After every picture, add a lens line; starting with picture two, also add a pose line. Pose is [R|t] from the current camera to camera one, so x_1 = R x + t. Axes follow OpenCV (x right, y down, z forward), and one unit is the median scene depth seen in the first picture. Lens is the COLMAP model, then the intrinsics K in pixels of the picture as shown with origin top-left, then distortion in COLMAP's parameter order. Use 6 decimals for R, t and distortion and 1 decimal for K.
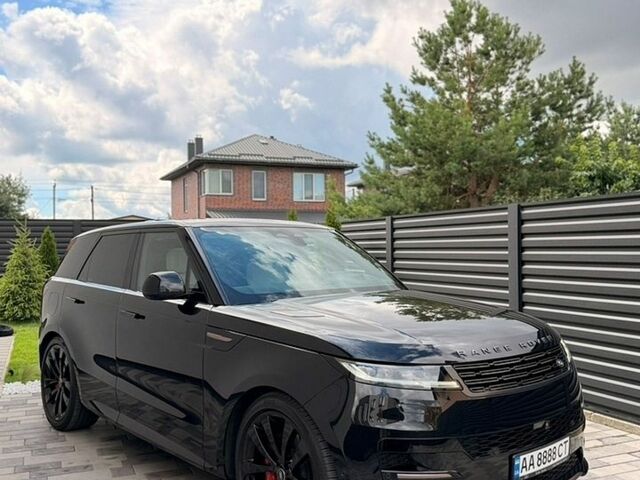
lens RADIAL K [[649.6, 0, 320.0], [0, 649.6, 240.0], [0, 0, 1]] dist [0.206924, -0.440652]
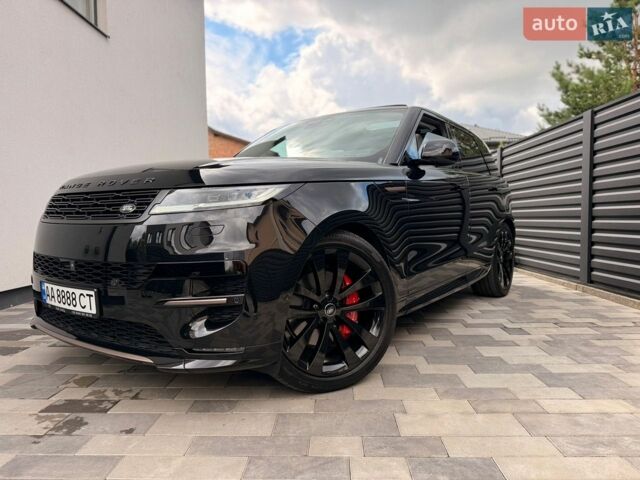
lens RADIAL K [[460.5, 0, 320.0], [0, 460.5, 240.0], [0, 0, 1]] dist [0.005209, -0.003954]
pose [[0.910390, 0.018849, -0.413321, 0.065087], [0.006950, 0.998124, 0.060826, 0.031352], [0.413692, -0.058248, 0.908552, 0.044837]]
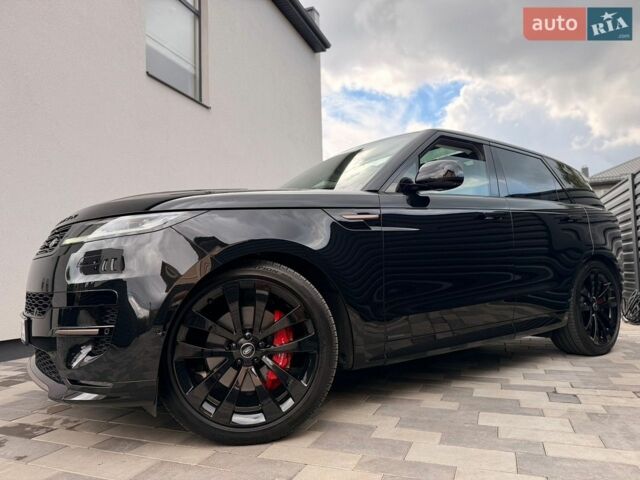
lens RADIAL K [[448.5, 0, 317.4], [0, 448.5, 248.6], [0, 0, 1]] dist [0.055146, -0.071644]
pose [[0.712098, -0.050764, -0.700243, 0.098973], [0.024230, 0.998565, -0.047751, 0.037696], [0.701662, 0.017036, 0.712306, 0.083414]]
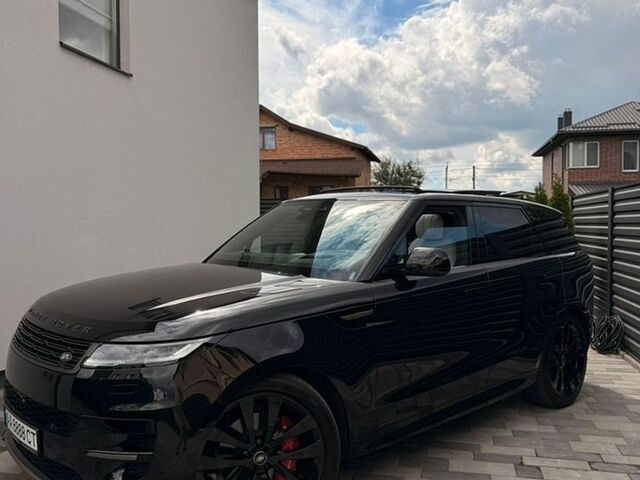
lens RADIAL K [[600.4, 0, 305.1], [0, 600.4, 240.0], [0, 0, 1]] dist [0.104064, -0.199937]
pose [[0.799796, 0.023652, -0.599806, 0.111266], [0.001359, 0.999150, 0.041210, 0.000369], [0.600271, -0.033775, 0.799084, 0.039524]]
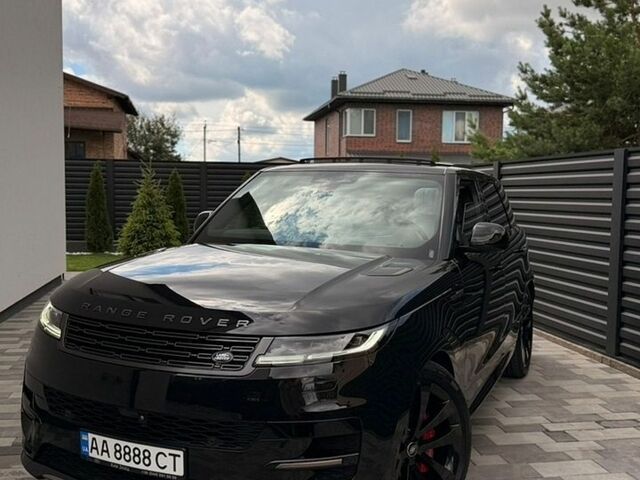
lens RADIAL K [[701.7, 0, 316.4], [0, 701.7, 238.7], [0, 0, 1]] dist [0.209282, -0.493735]
pose [[0.972635, 0.036686, -0.229425, 0.038240], [-0.019265, 0.996789, 0.077717, -0.000675], [0.231540, -0.071170, 0.970219, -0.005428]]
